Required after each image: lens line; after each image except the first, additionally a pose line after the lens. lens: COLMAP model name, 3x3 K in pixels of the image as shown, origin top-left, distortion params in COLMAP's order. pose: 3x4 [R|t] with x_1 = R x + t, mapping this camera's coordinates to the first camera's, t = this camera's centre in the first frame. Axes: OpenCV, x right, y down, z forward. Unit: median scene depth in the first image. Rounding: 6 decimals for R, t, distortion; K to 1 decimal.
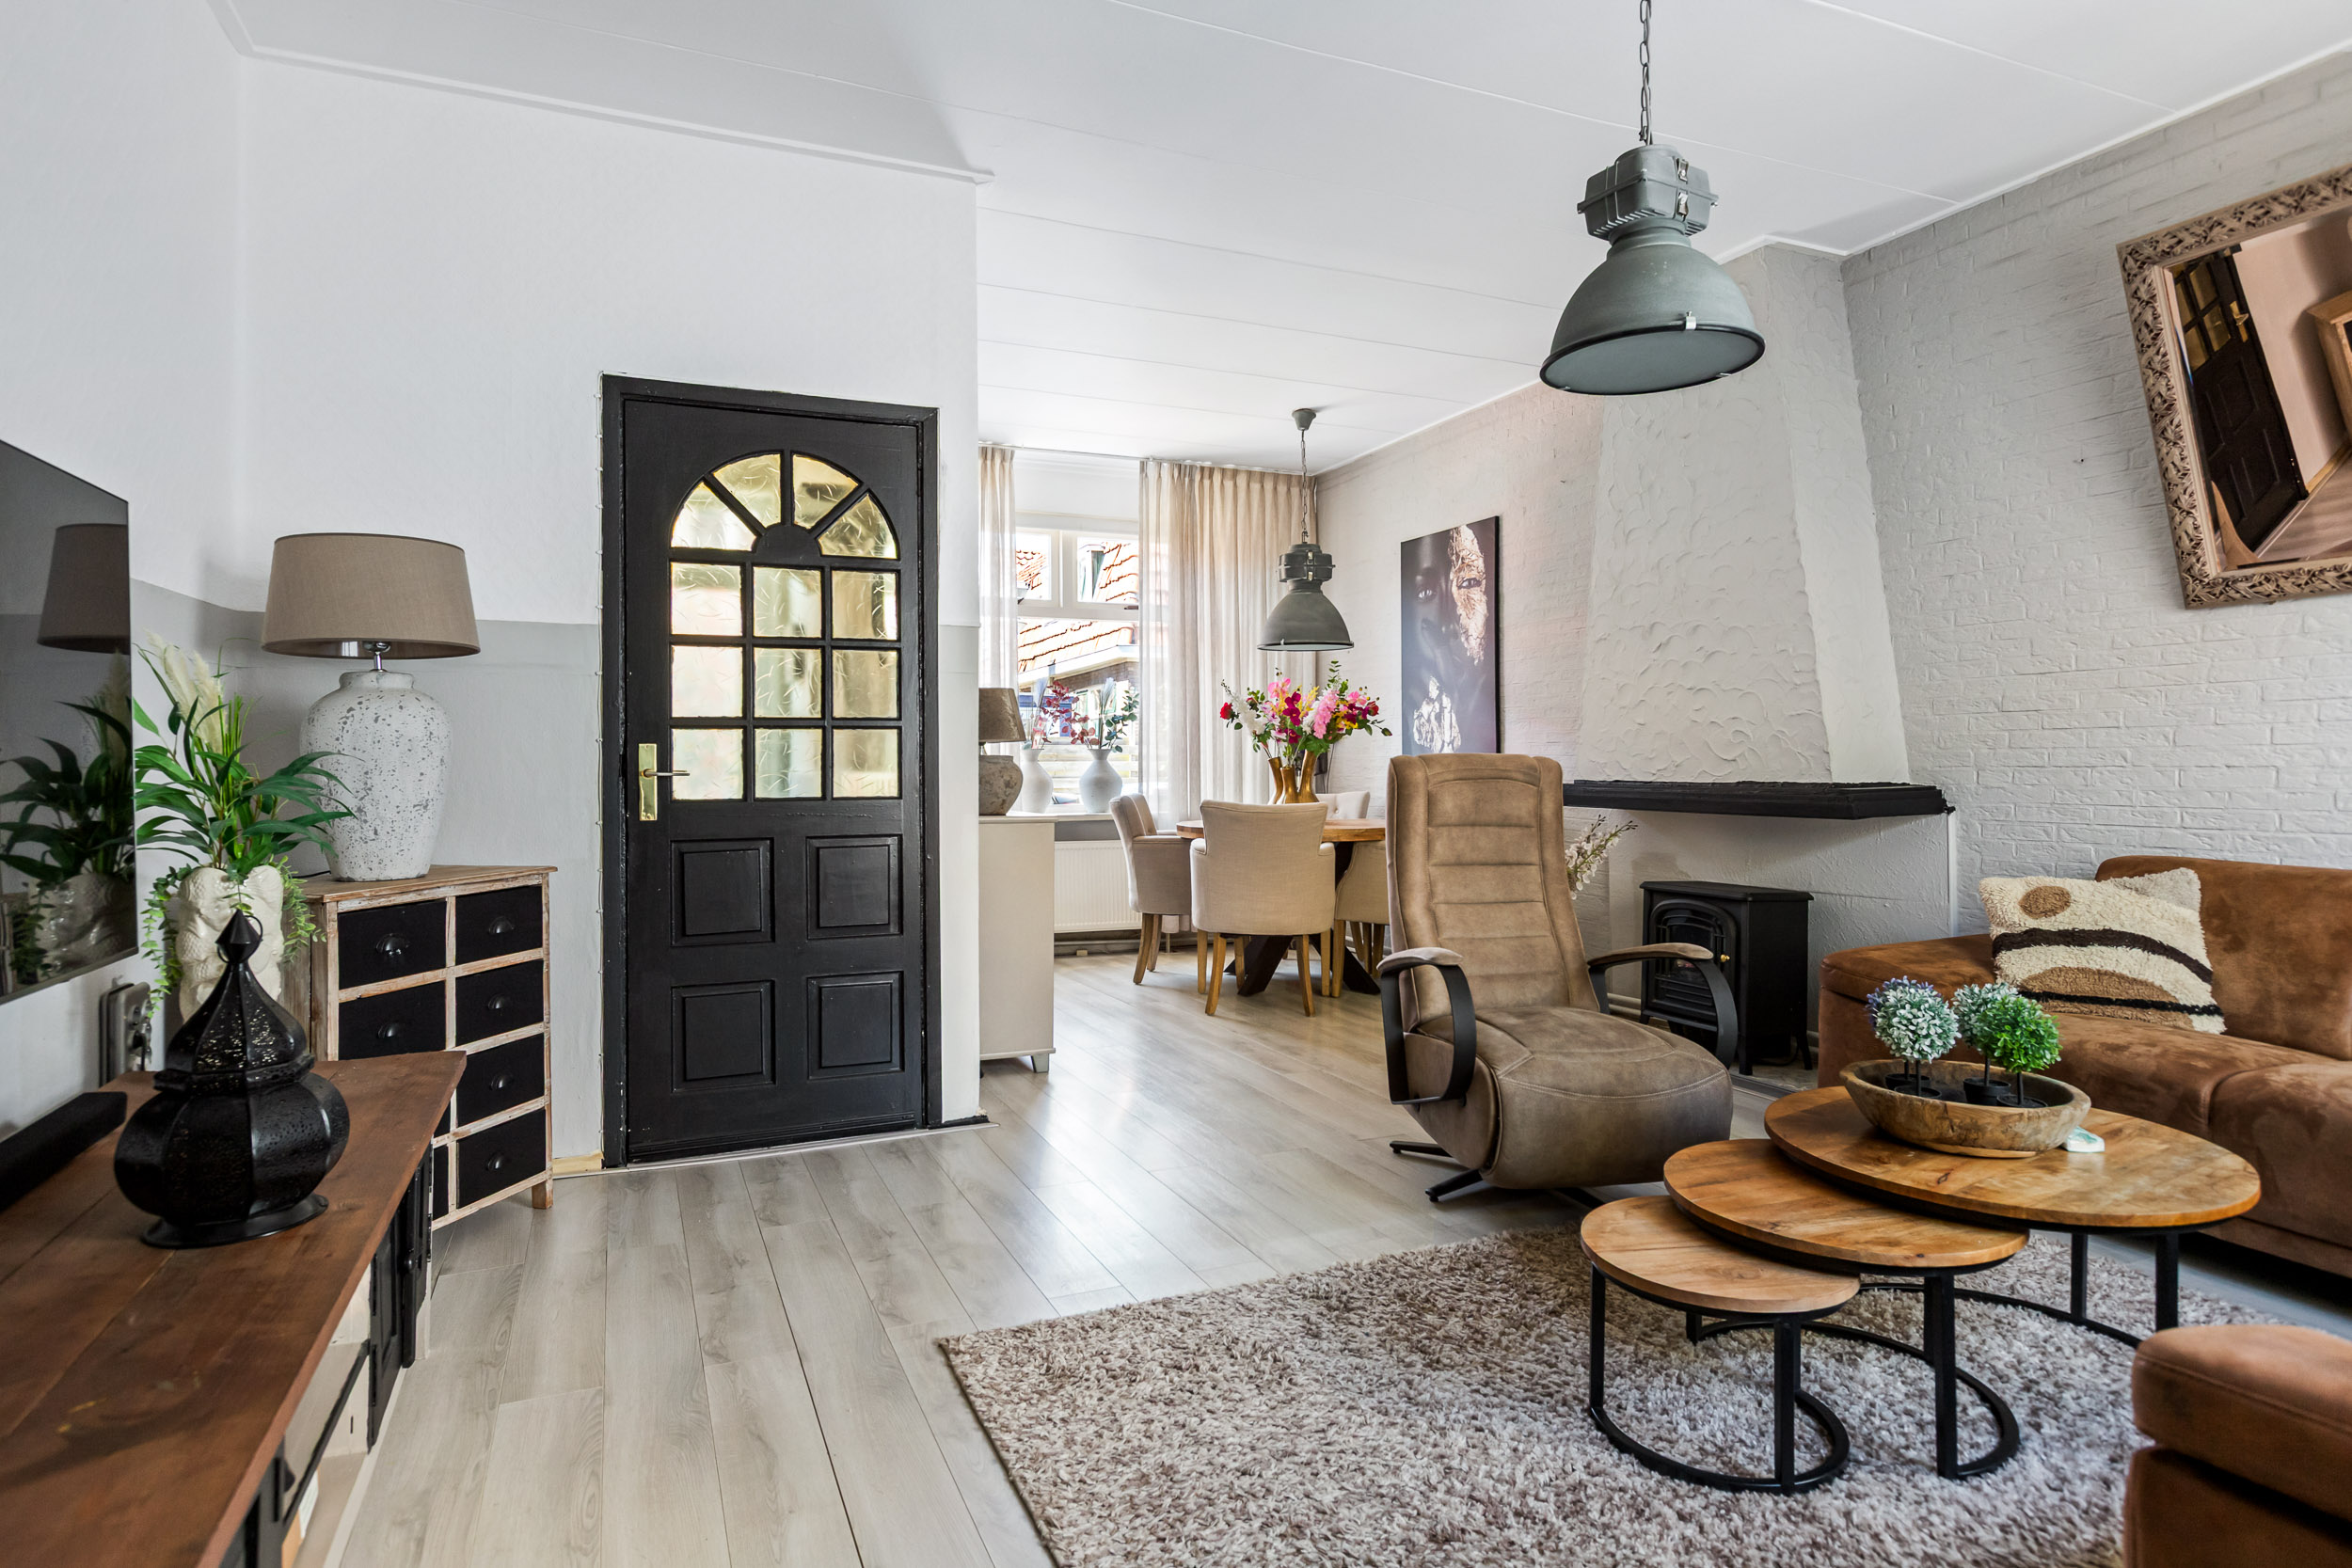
lens RADIAL K [[1273.1, 0, 1140.4], [0, 1273.1, 753.5], [0, 0, 1]] dist [0.052706, -0.027513]
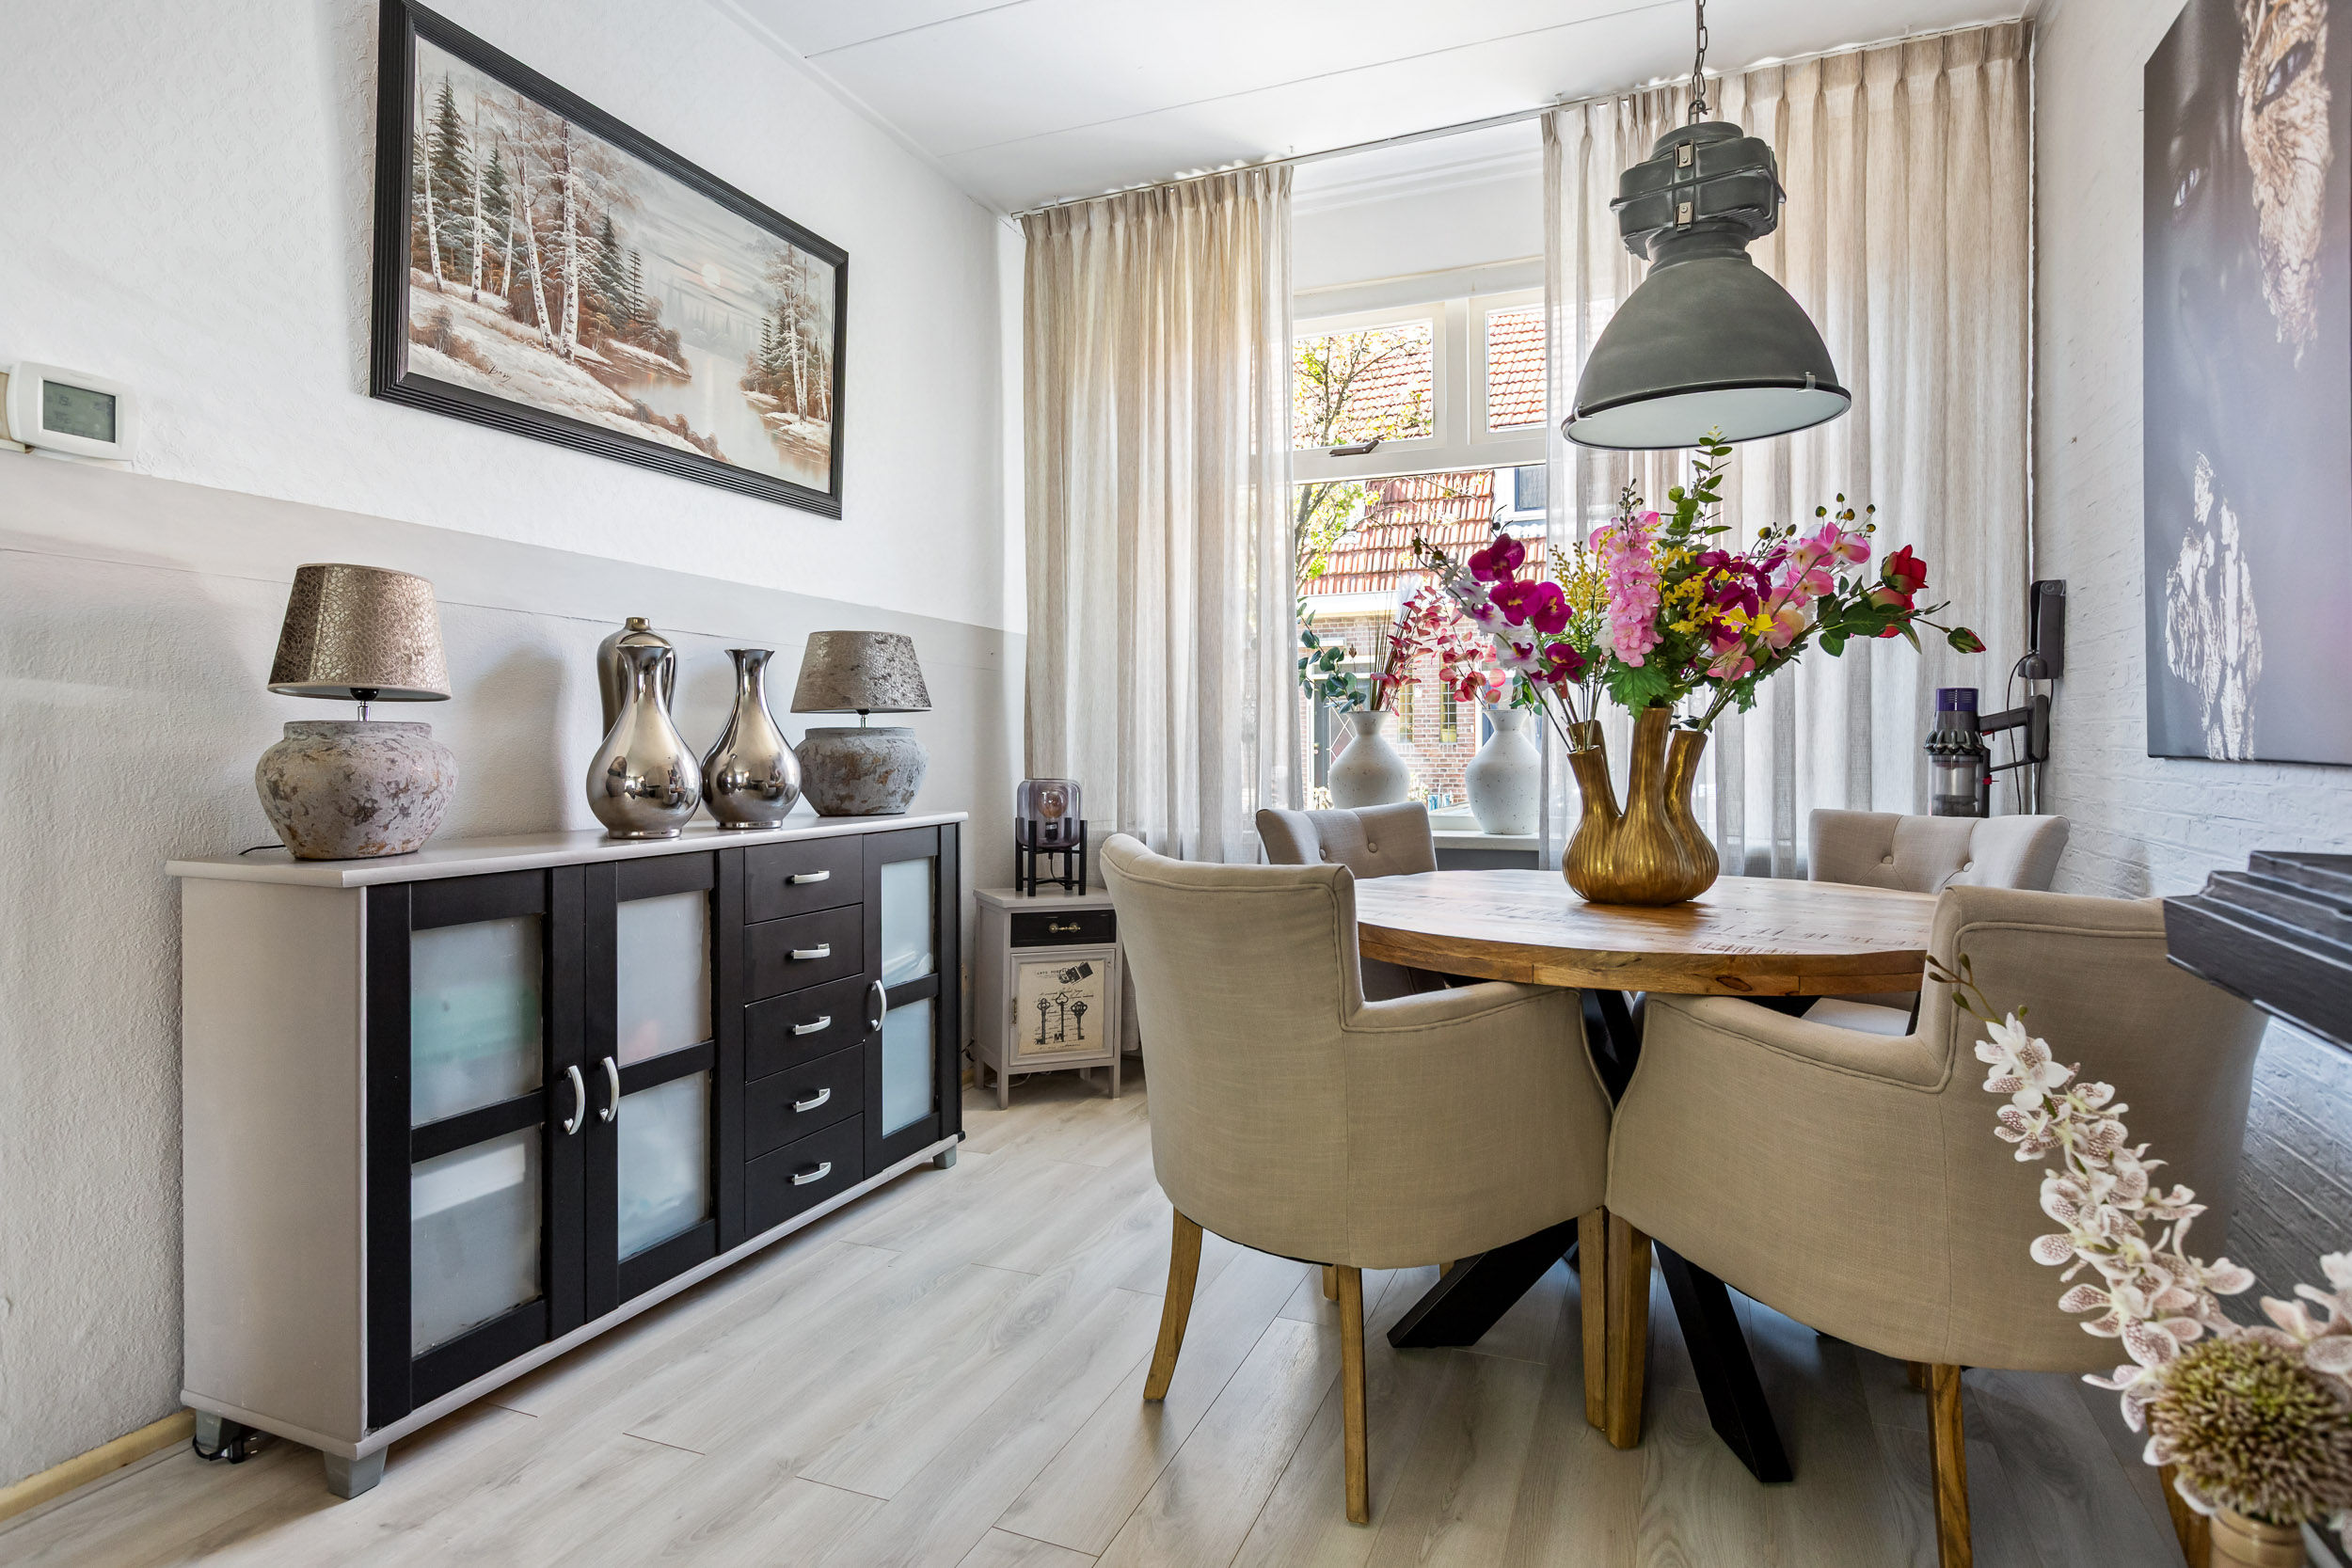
lens RADIAL K [[1273.1, 0, 1140.4], [0, 1273.1, 753.5], [0, 0, 1]] dist [0.052706, -0.027513]
pose [[0.715944, 0.009928, -0.698087, 0.272954], [0.004554, 0.999811, 0.018890, 0.004976], [0.698143, -0.016703, 0.715763, 0.616742]]
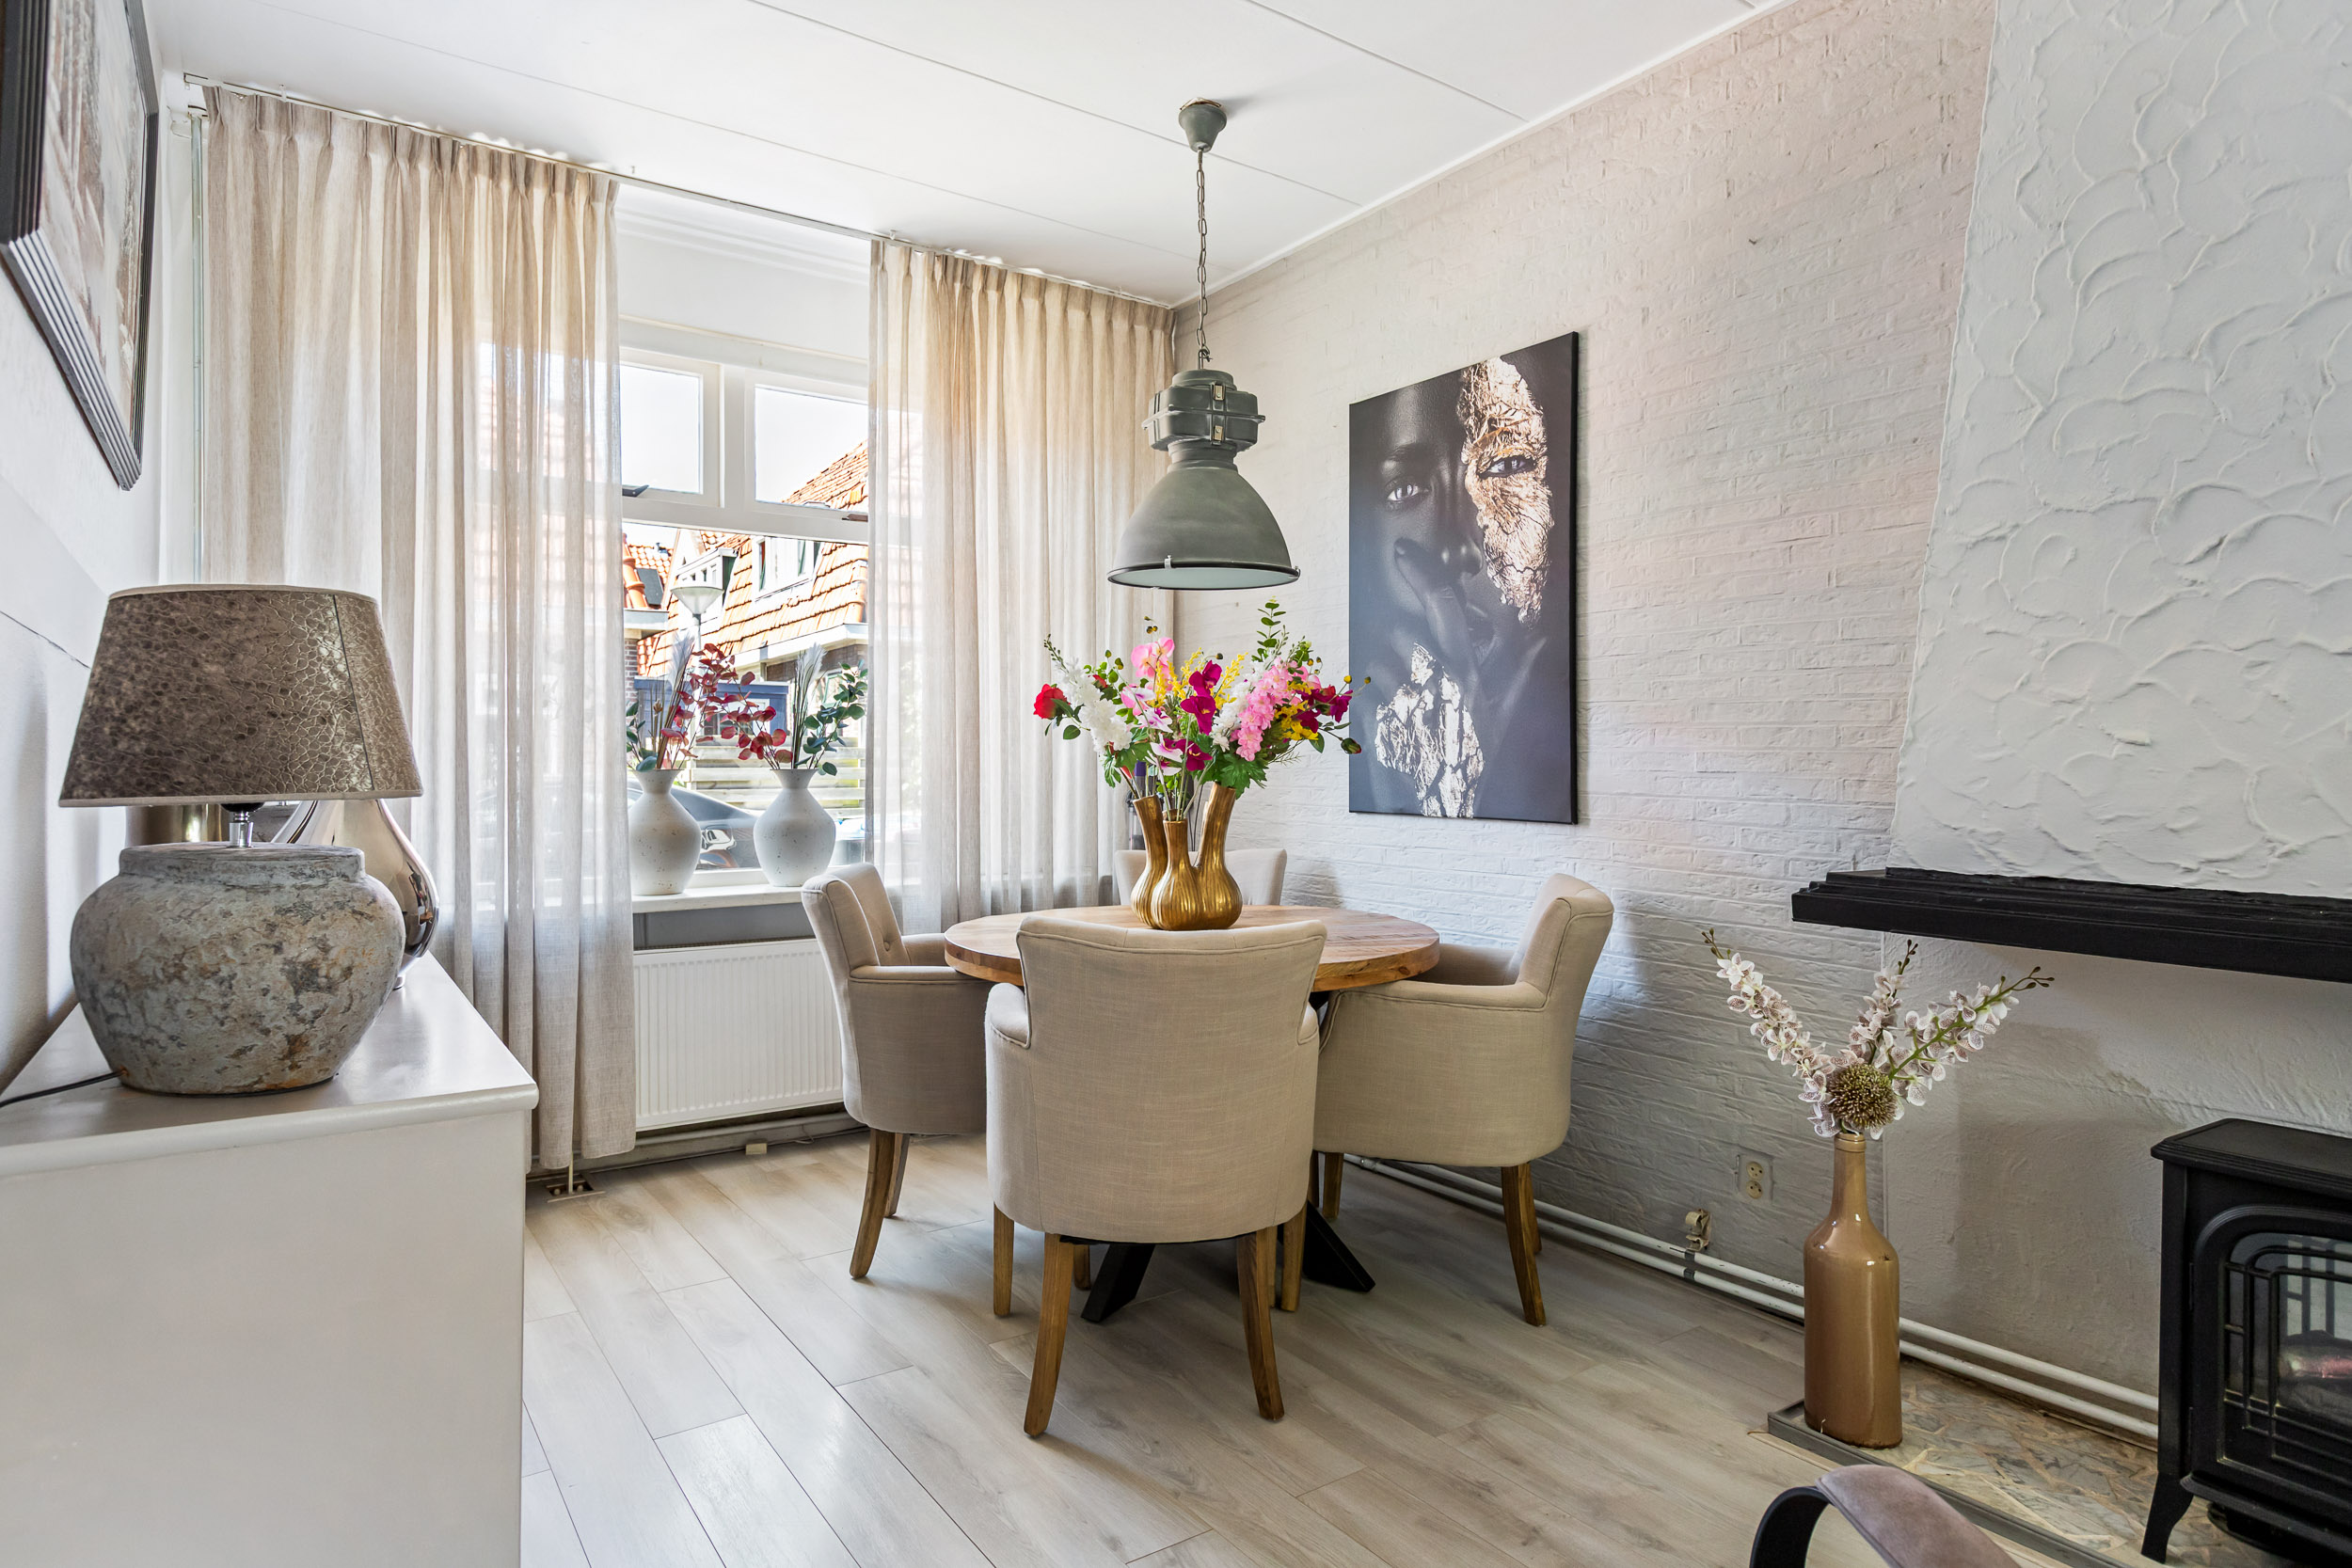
lens RADIAL K [[1313.9, 0, 1167.3], [0, 1313.9, 766.0], [0, 0, 1]] dist [0.002612, 0.000221]
pose [[0.975822, 0.003662, 0.218536, 0.001285], [-0.005946, 0.999934, 0.009795, -0.013329], [-0.218486, -0.010858, 0.975780, 0.488447]]
